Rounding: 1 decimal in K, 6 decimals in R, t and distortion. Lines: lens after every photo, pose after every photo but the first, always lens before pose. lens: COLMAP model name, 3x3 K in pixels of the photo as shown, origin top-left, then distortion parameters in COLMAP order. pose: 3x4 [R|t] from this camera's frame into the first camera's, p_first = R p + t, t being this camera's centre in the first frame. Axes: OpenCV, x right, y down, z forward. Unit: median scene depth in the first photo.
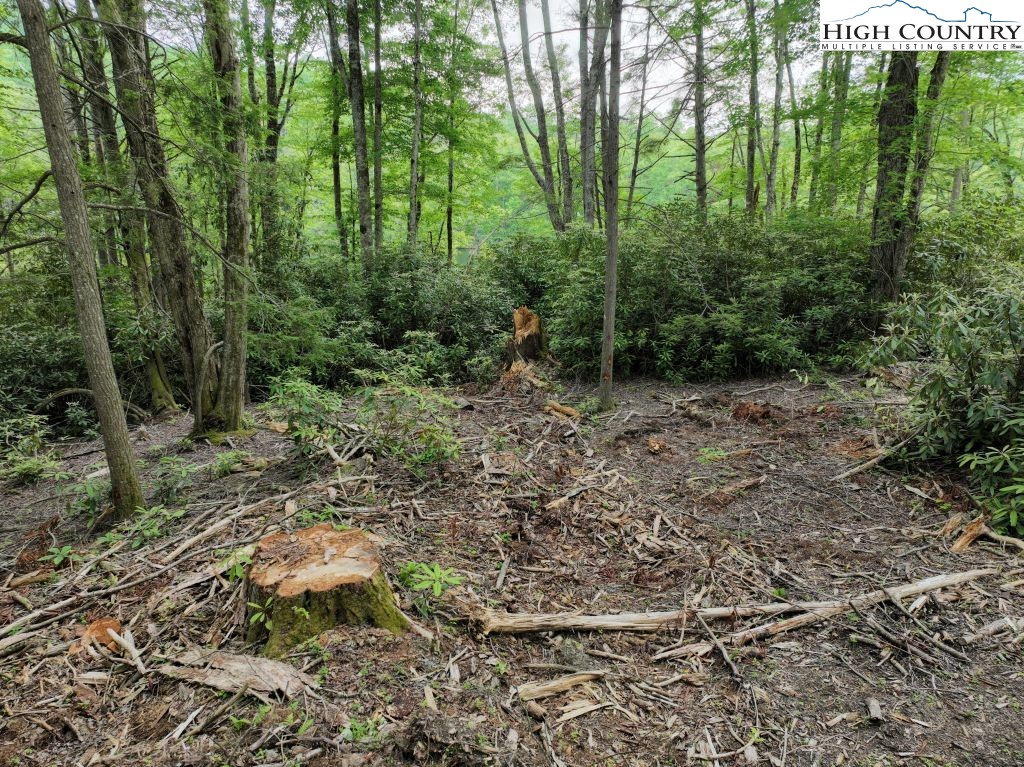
lens RADIAL K [[718.2, 0, 512.0], [0, 718.2, 383.5], [0, 0, 1]] dist [0.006181, 0.005714]
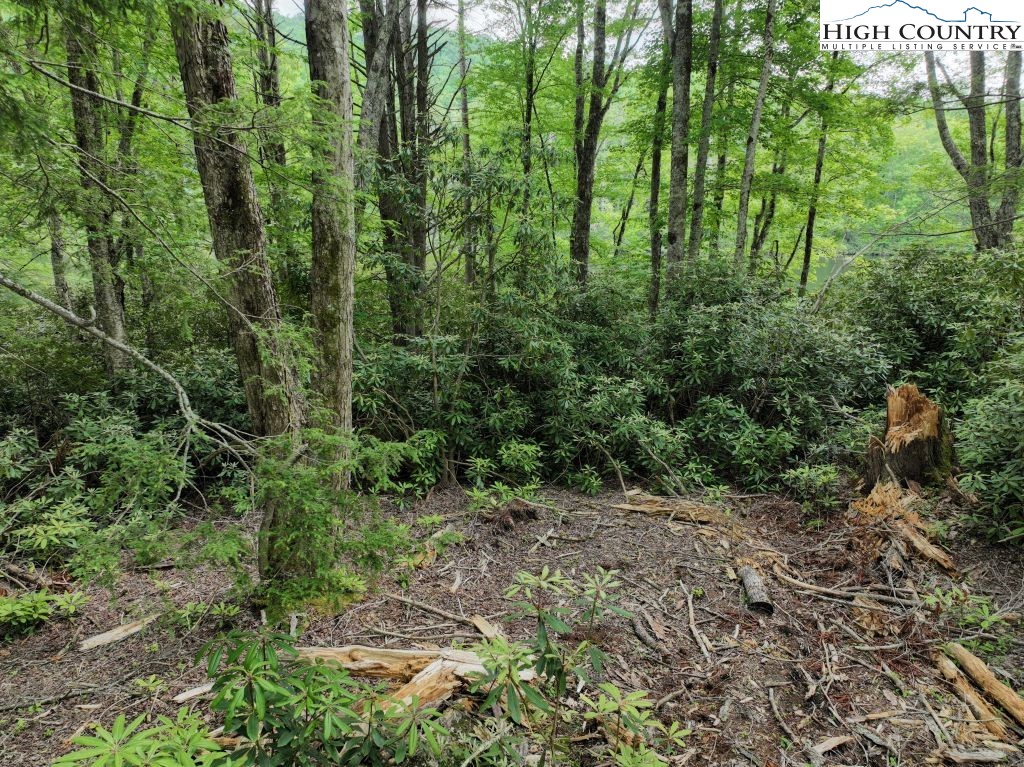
lens RADIAL K [[718.2, 0, 512.0], [0, 718.2, 383.5], [0, 0, 1]] dist [0.006181, 0.005714]
pose [[0.883017, 0.107278, -0.456917, -0.001199], [-0.107378, 0.993883, 0.025837, -0.069467], [0.456893, 0.026248, 0.889134, 0.280319]]
